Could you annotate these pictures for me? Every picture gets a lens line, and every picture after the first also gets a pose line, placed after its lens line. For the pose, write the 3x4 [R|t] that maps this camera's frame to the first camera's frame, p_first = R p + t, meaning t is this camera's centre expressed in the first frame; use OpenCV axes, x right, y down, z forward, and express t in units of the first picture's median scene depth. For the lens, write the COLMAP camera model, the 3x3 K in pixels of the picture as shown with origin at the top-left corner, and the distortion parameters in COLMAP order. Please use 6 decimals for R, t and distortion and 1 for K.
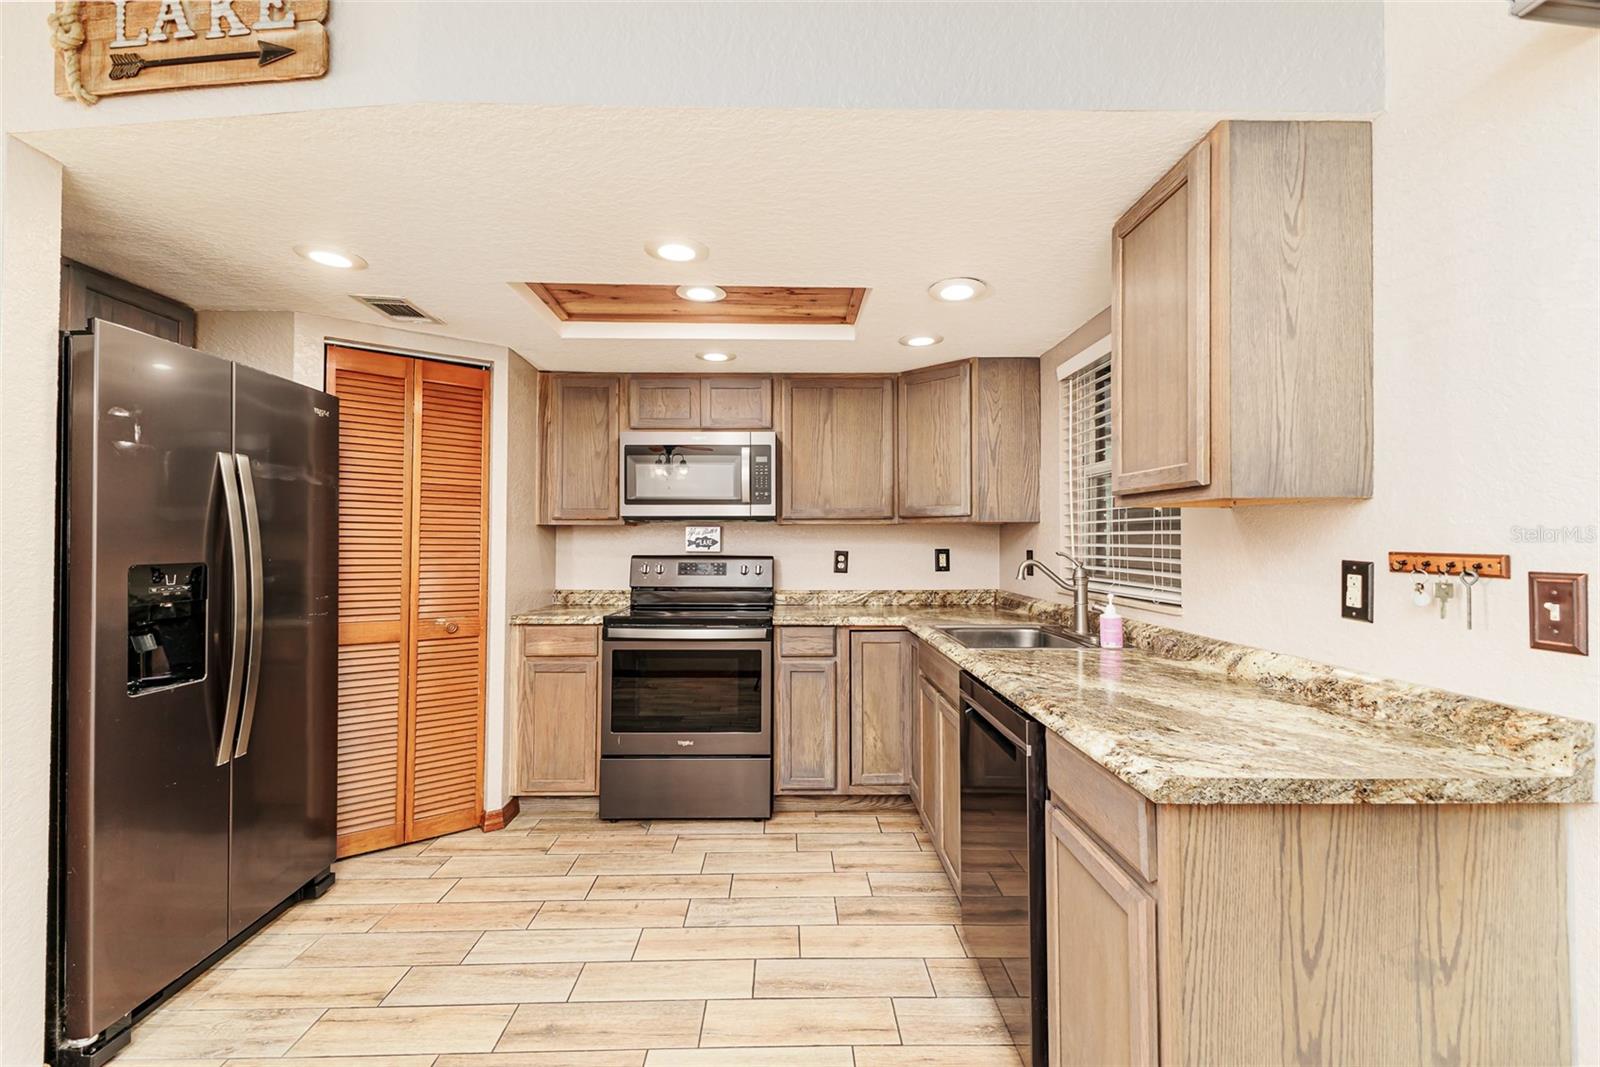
lens RADIAL K [[690.2, 0, 810.8], [0, 690.2, 531.9], [0, 0, 1]] dist [0.011580, -0.003392]
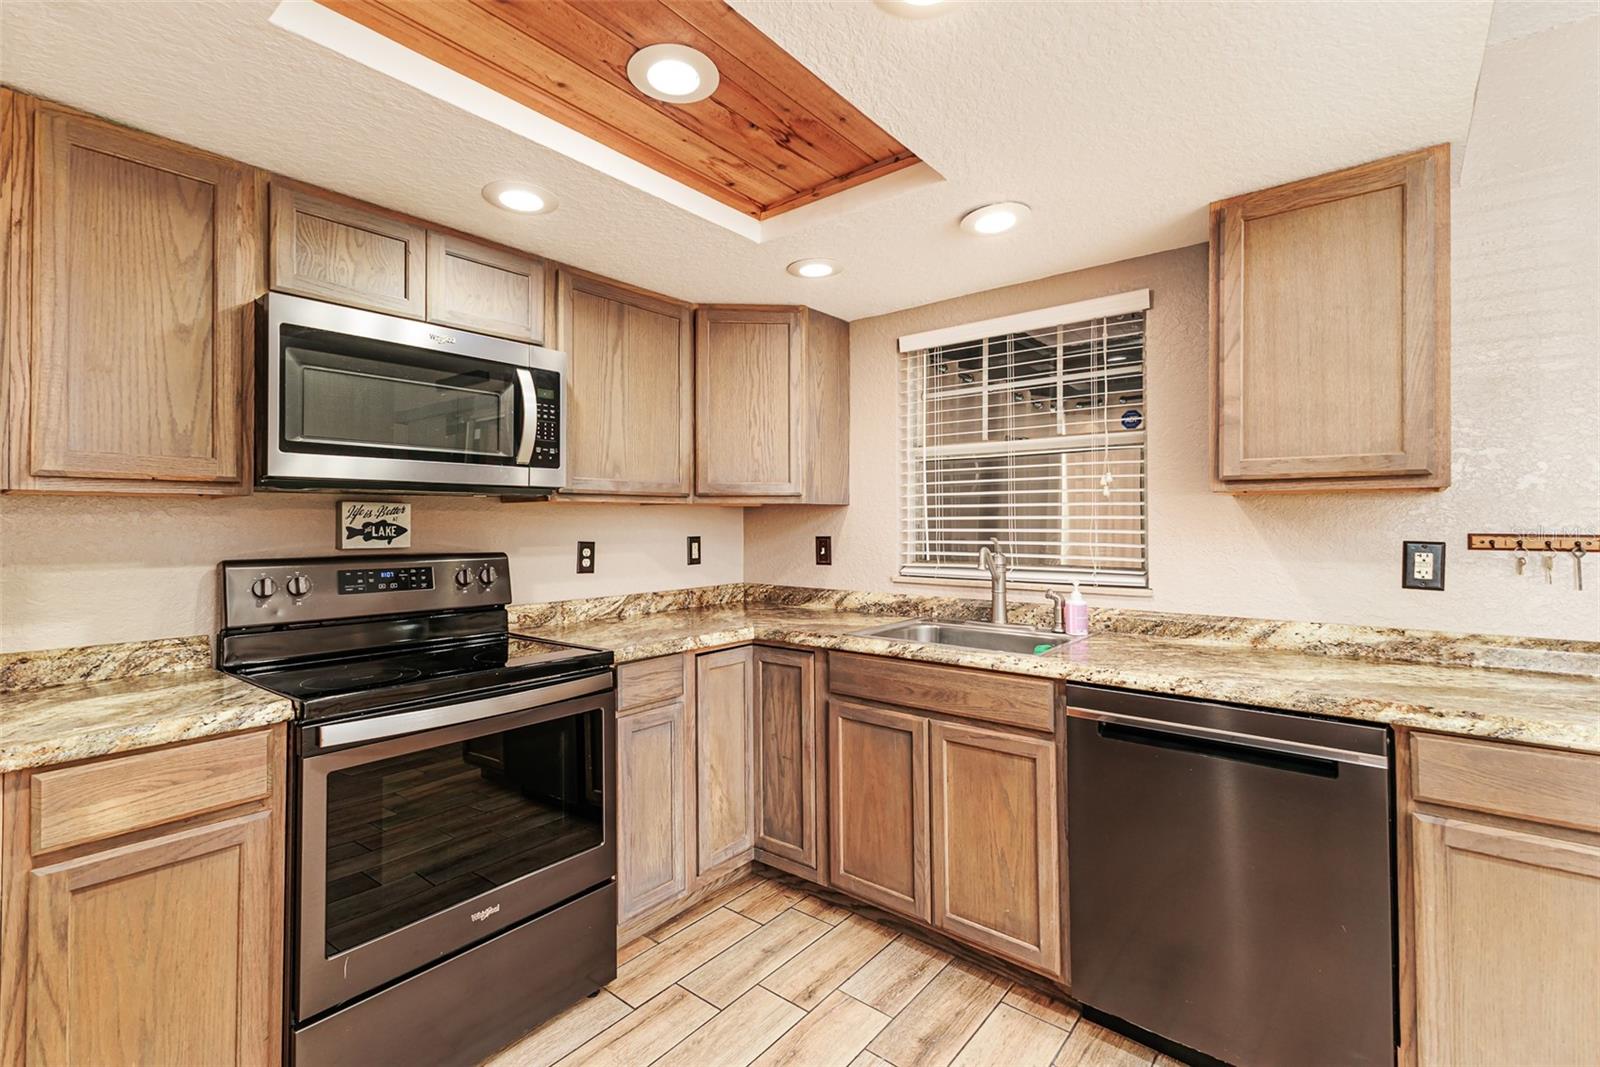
lens RADIAL K [[690.2, 0, 758.3], [0, 690.2, 519.6], [0, 0, 1]] dist [0.011580, -0.003392]
pose [[0.674234, 0.002271, 0.738514, -0.417954], [-0.005242, 0.999985, 0.001710, 0.003699], [-0.738499, -0.005024, 0.674235, 0.477341]]
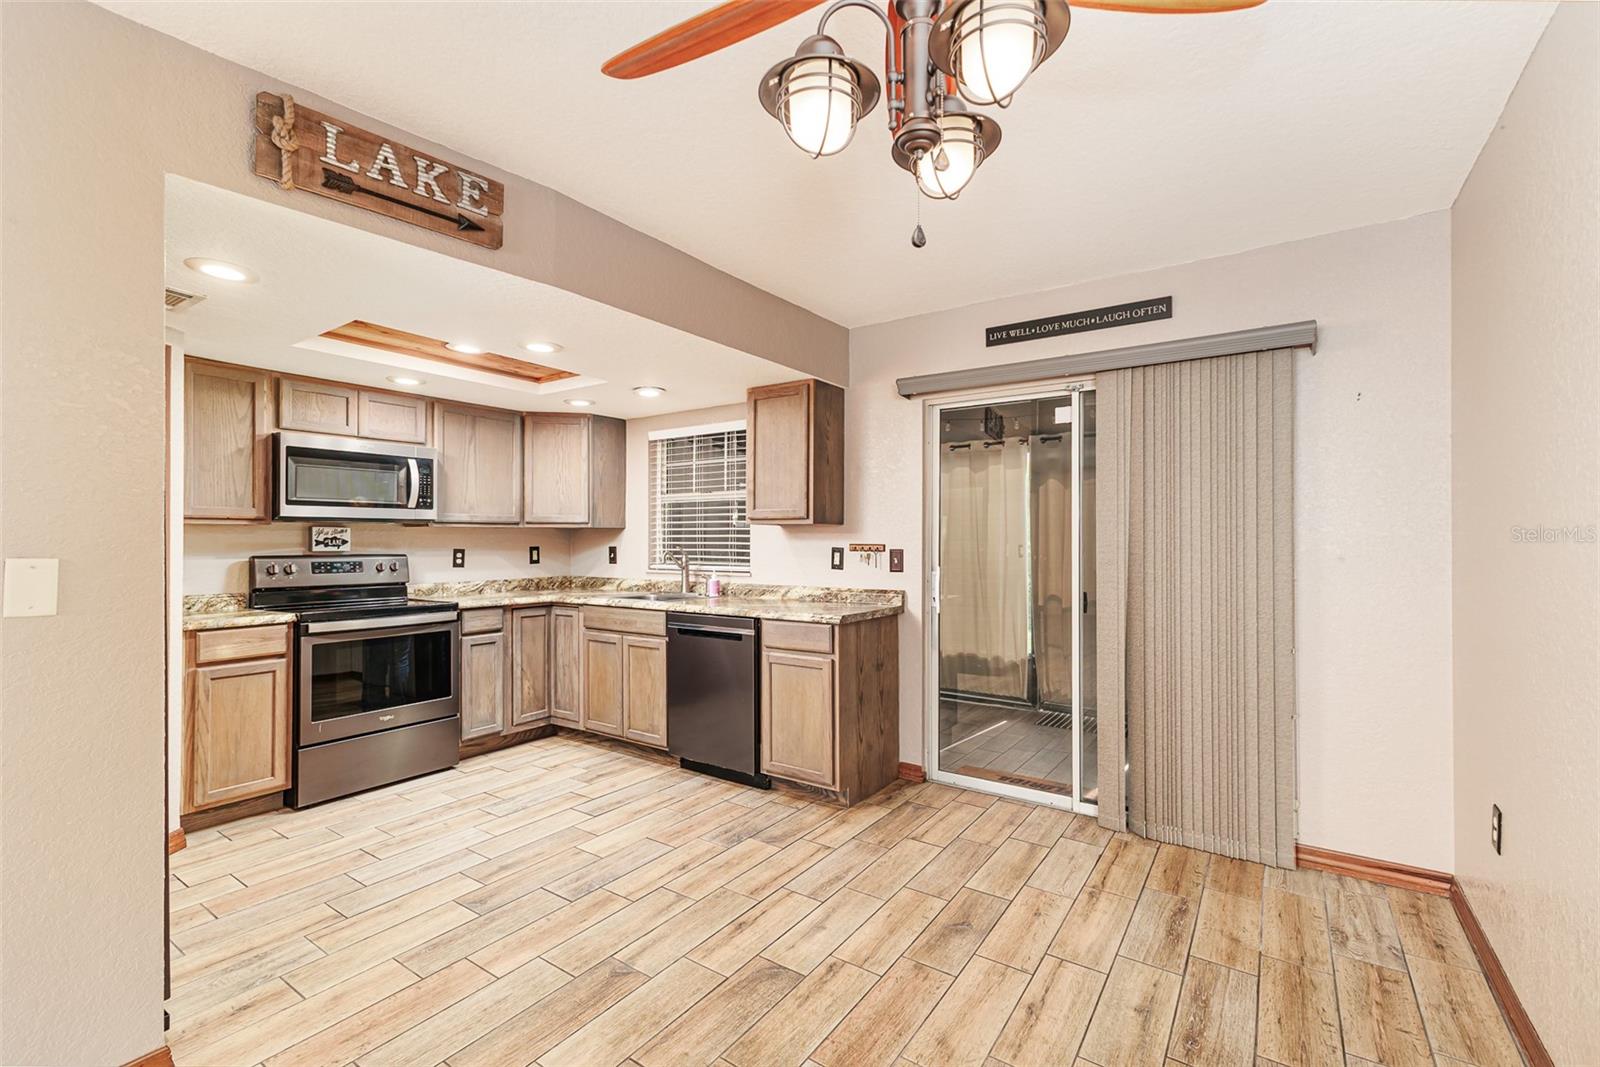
lens RADIAL K [[690.2, 0, 793.9], [0, 690.2, 537.5], [0, 0, 1]] dist [0.011580, -0.003392]
pose [[0.597319, 0.001379, 0.802002, -0.676121], [-0.008764, 0.999950, 0.004807, -0.003905], [-0.801956, -0.009900, 0.597302, -0.215586]]
